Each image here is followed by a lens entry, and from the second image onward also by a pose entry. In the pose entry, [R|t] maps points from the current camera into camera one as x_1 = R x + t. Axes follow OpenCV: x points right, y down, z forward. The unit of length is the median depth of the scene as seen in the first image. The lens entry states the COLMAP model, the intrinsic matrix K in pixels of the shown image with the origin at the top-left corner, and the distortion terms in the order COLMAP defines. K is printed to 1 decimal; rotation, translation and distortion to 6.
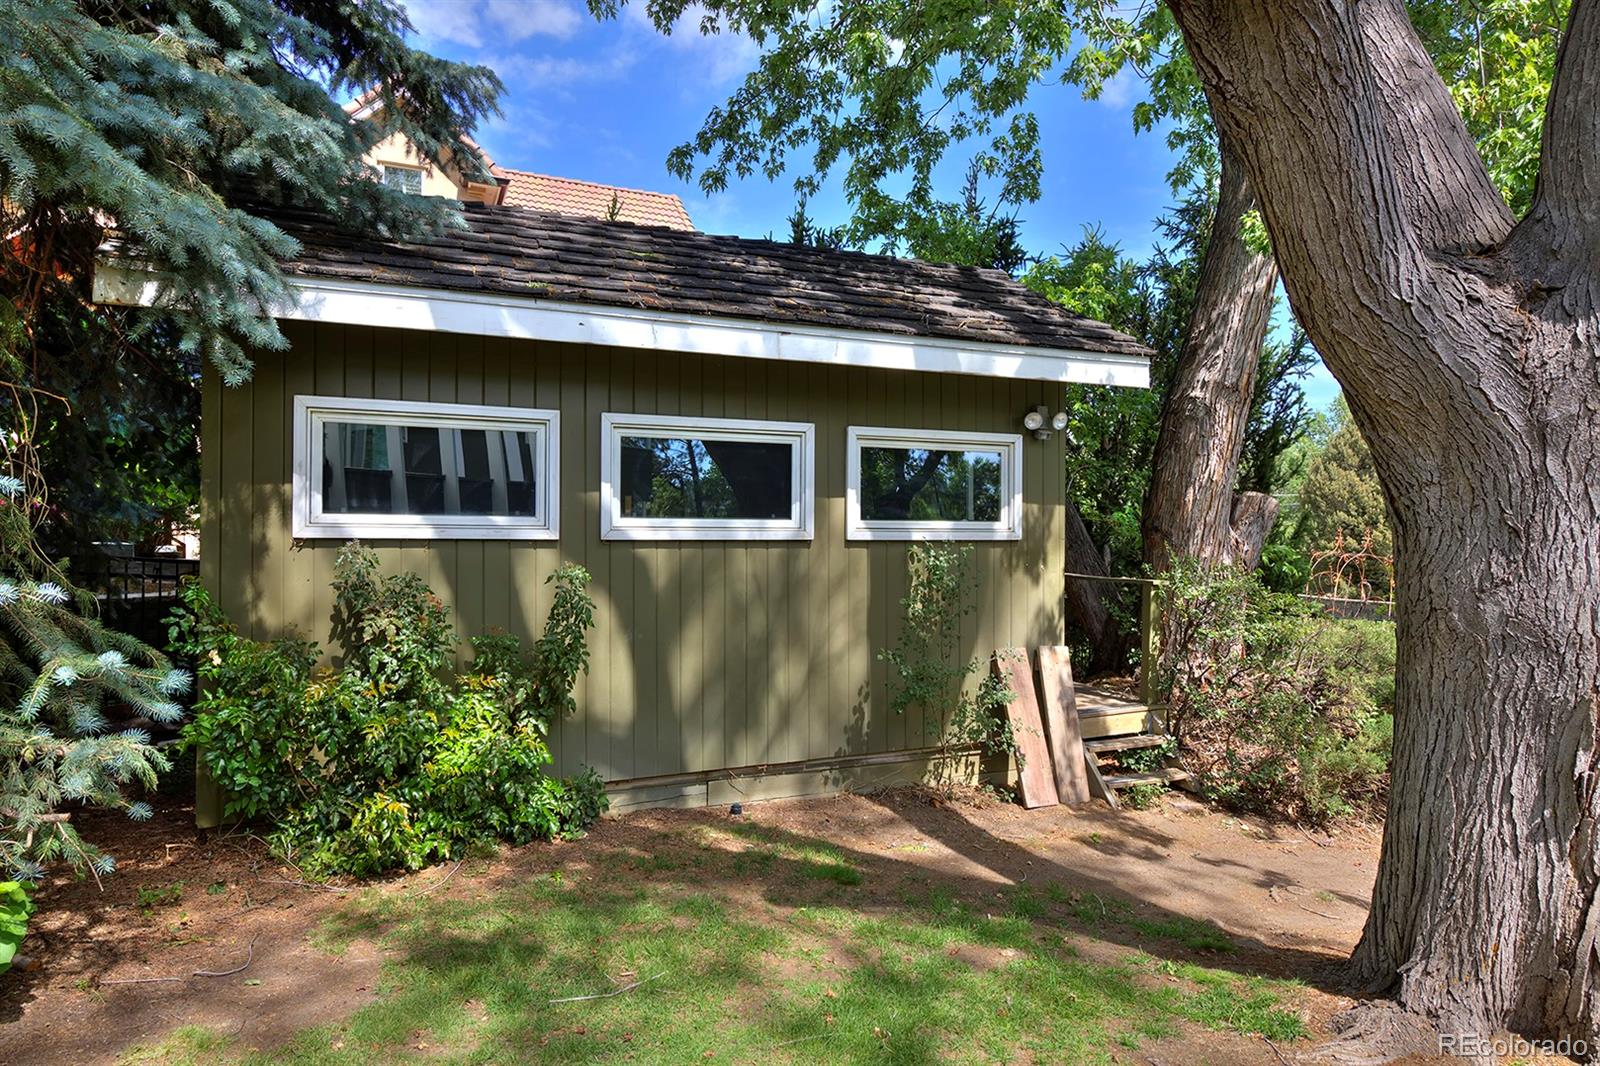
lens RADIAL K [[954.5, 0, 802.0], [0, 954.5, 533.6], [0, 0, 1]] dist [0.003984, 0.001472]
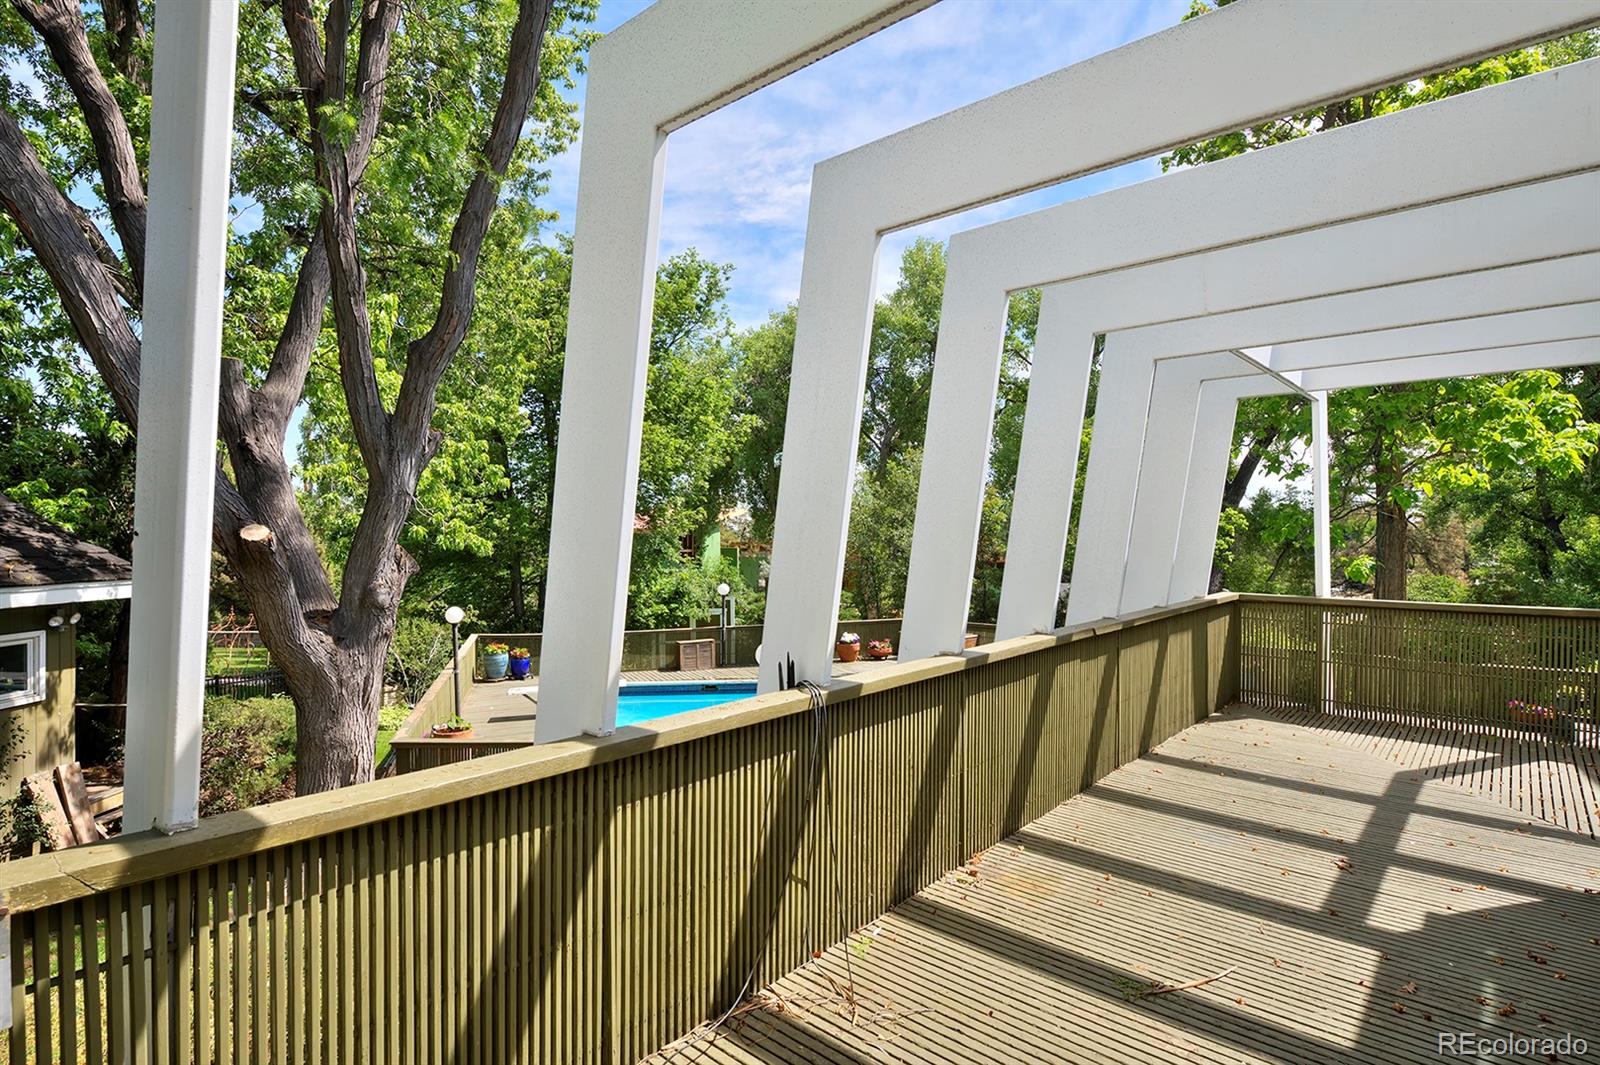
lens RADIAL K [[808.8, 0, 804.9], [0, 808.8, 530.7], [0, 0, 1]] dist [0.007214, 0.001096]
pose [[0.389411, -0.025491, 0.920711, -1.178891], [-0.008248, 0.999480, 0.031160, -0.720612], [-0.921027, -0.019728, 0.388998, -1.567893]]
